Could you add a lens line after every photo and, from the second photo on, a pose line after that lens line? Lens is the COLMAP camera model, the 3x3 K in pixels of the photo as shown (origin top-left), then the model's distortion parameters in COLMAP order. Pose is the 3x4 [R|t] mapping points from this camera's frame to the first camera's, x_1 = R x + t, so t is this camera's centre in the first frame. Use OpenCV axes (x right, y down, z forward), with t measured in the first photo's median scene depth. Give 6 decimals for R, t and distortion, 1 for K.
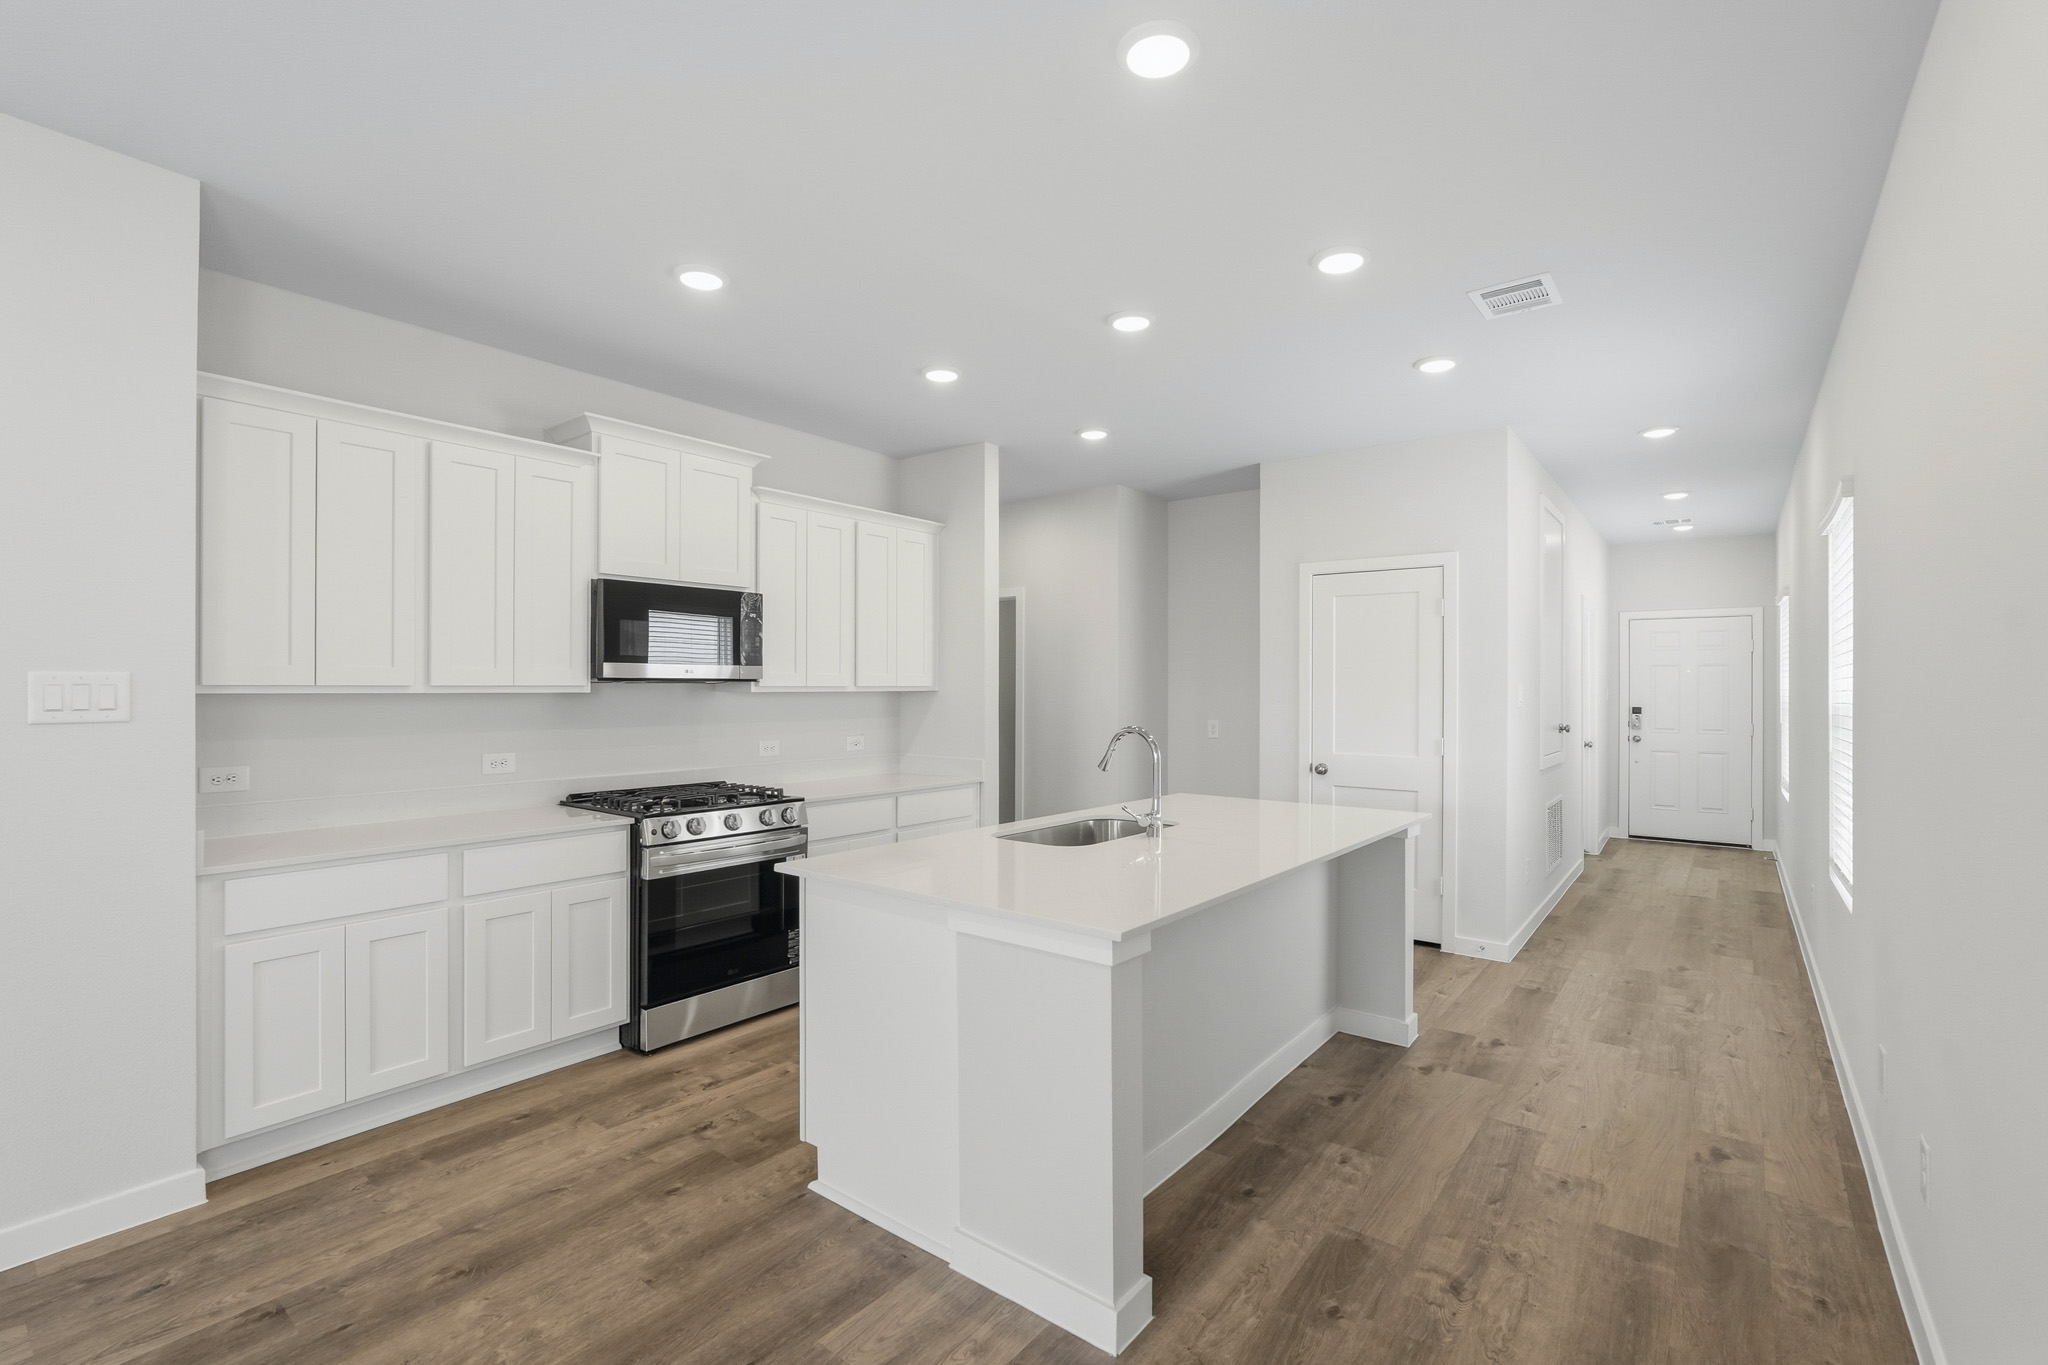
lens RADIAL K [[909.7, 0, 1024.6], [0, 909.7, 688.2], [0, 0, 1]] dist [-0.023691, 0.011766]
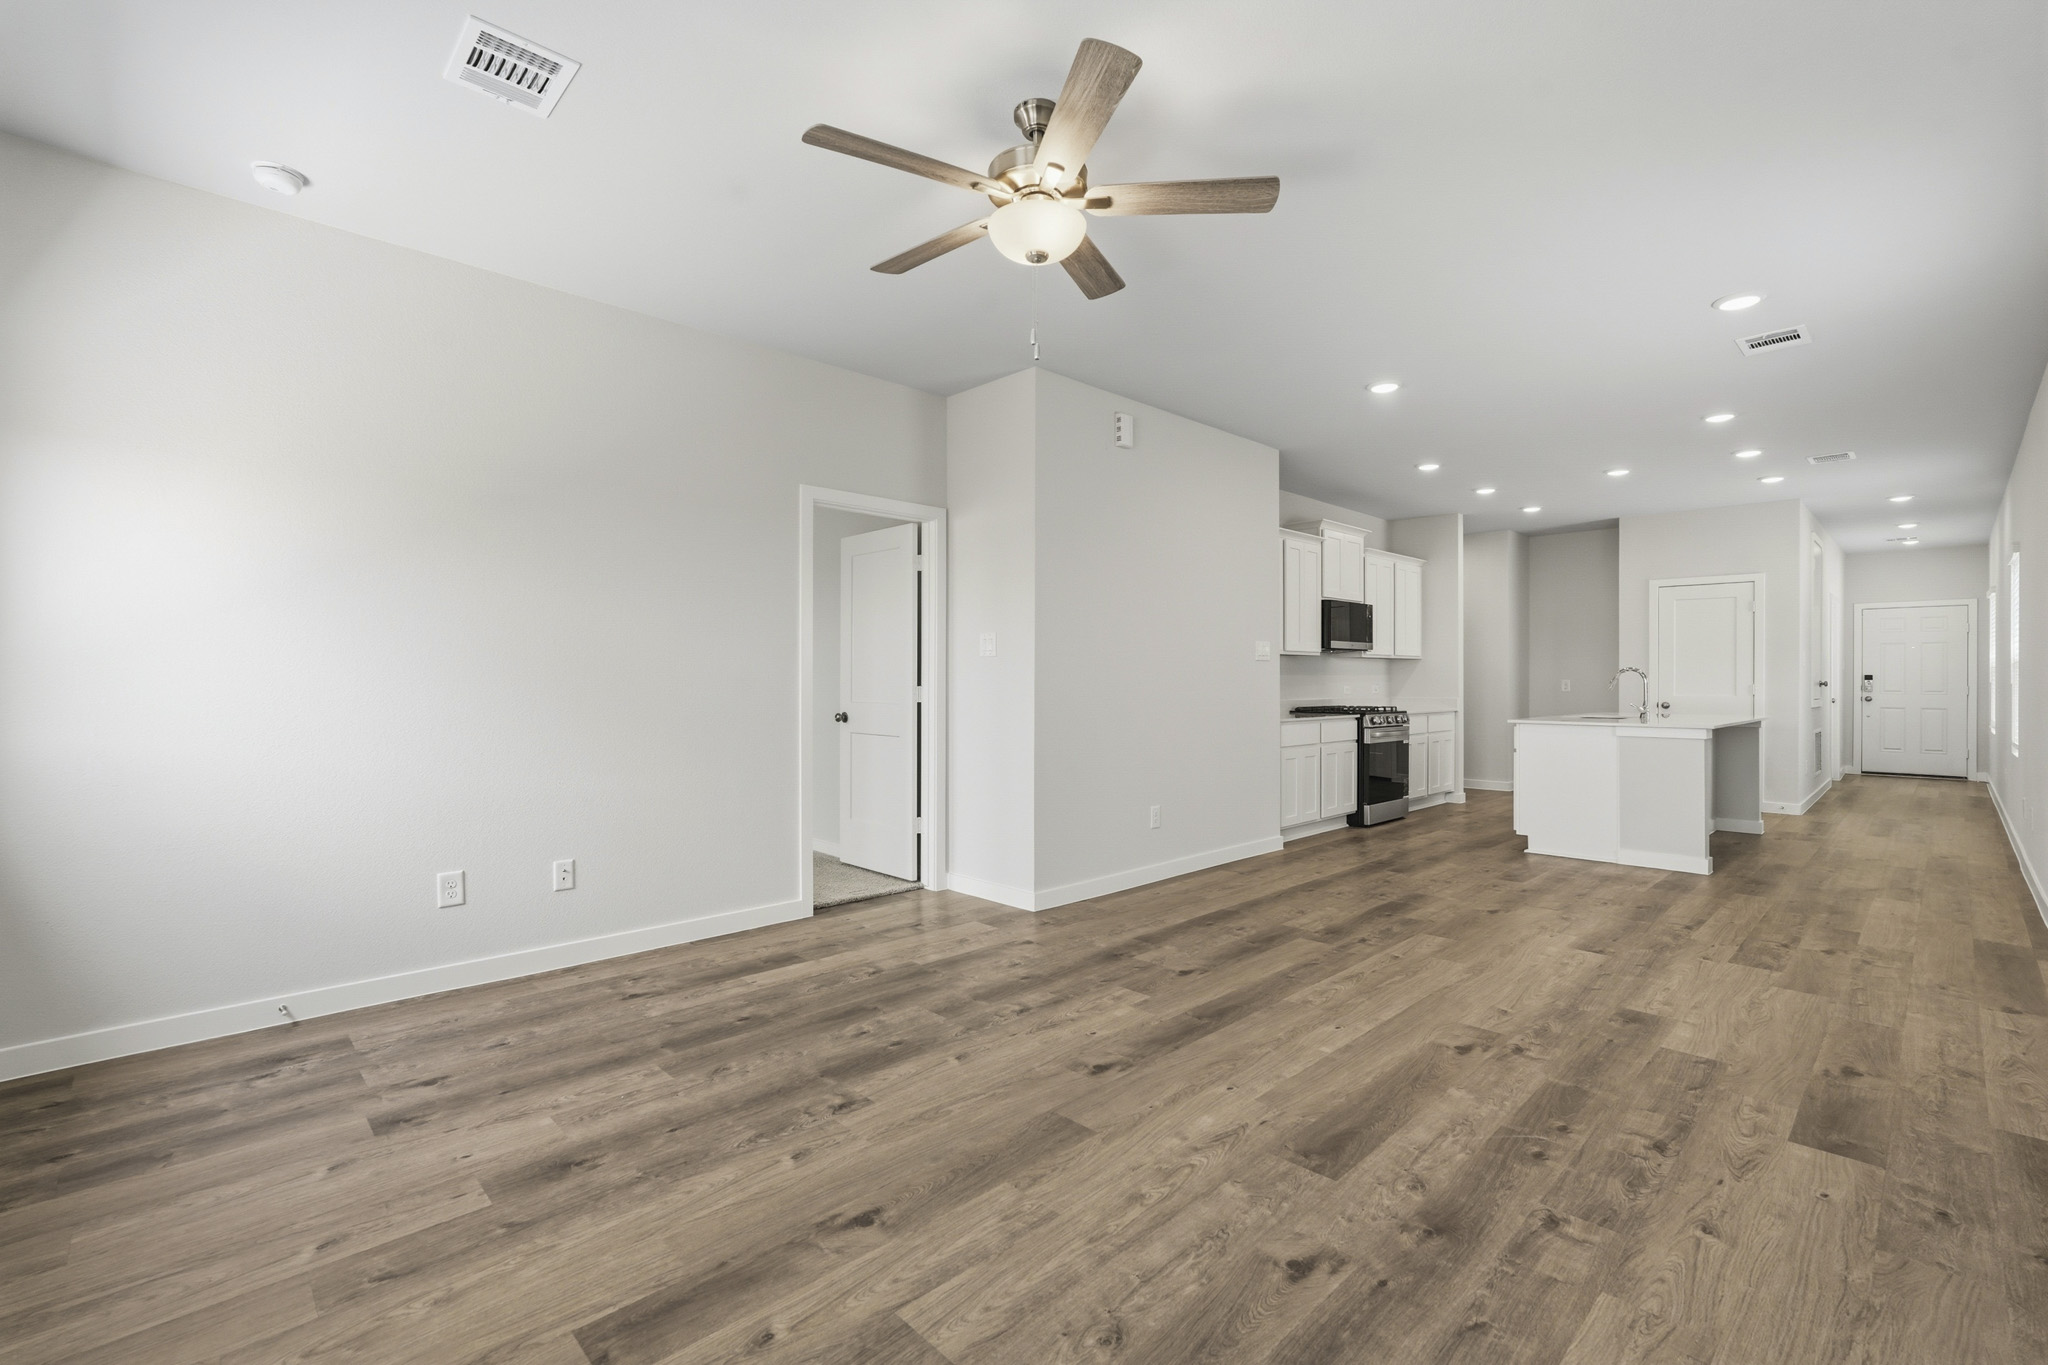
lens RADIAL K [[900.4, 0, 1024.0], [0, 900.4, 682.5], [0, 0, 1]] dist [-0.019709, 0.010060]
pose [[0.990334, -0.001839, -0.138688, -0.916147], [0.002329, 0.999992, 0.003371, 0.060983], [0.138681, -0.003662, 0.990330, -1.169157]]
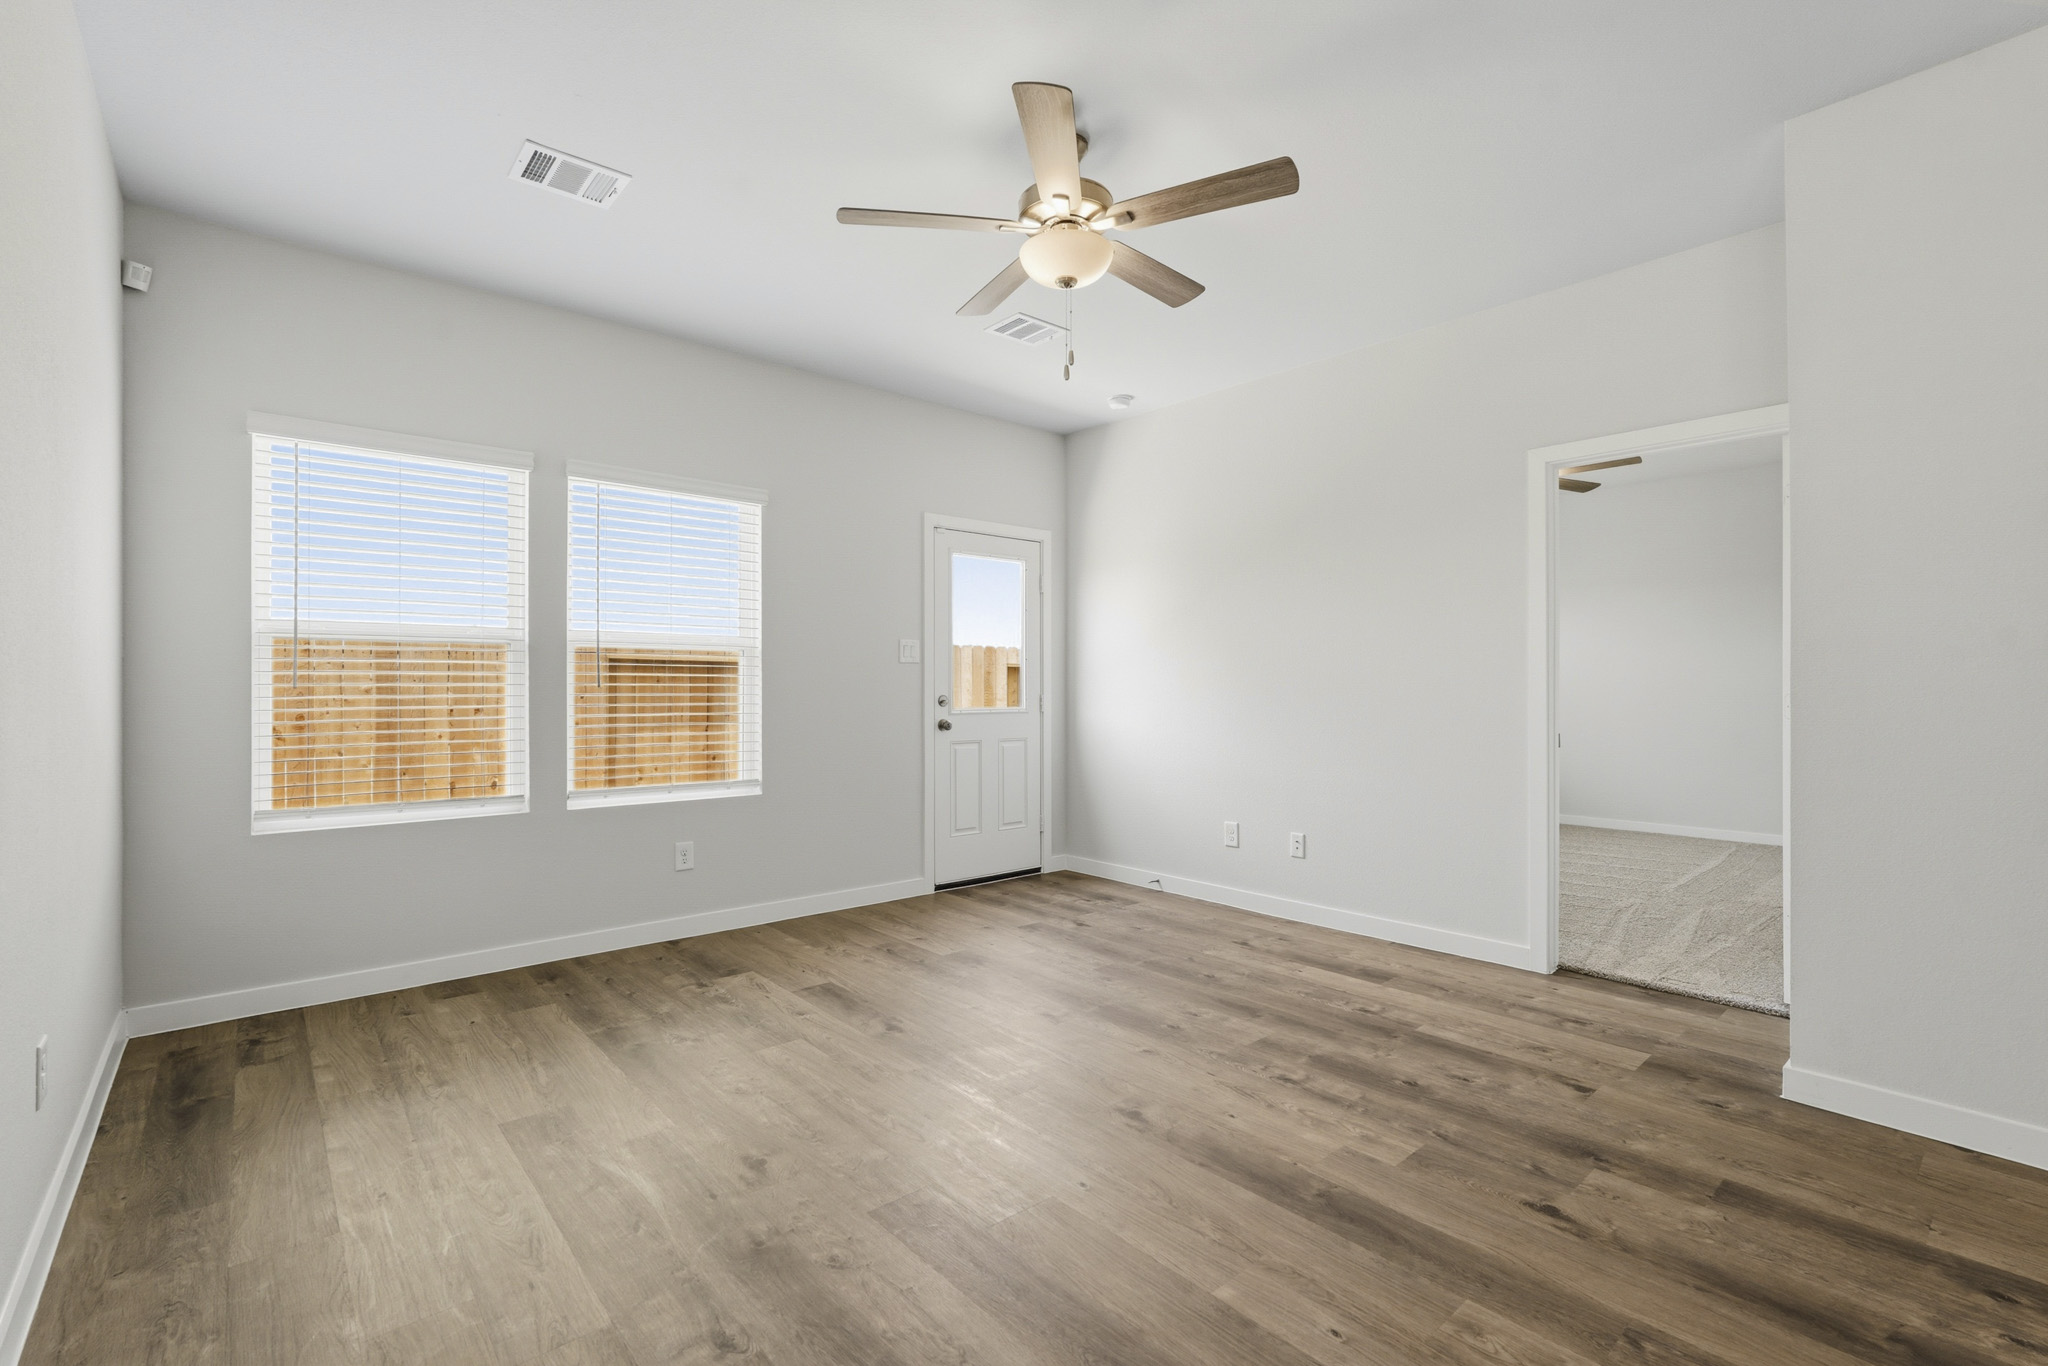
lens RADIAL K [[909.7, 0, 1024.6], [0, 909.7, 688.7], [0, 0, 1]] dist [-0.023691, 0.011766]
pose [[-0.194705, -0.001149, -0.980861, -0.235337], [0.002543, 0.999995, -0.001676, 0.066540], [0.980859, -0.002821, -0.194701, -0.319120]]
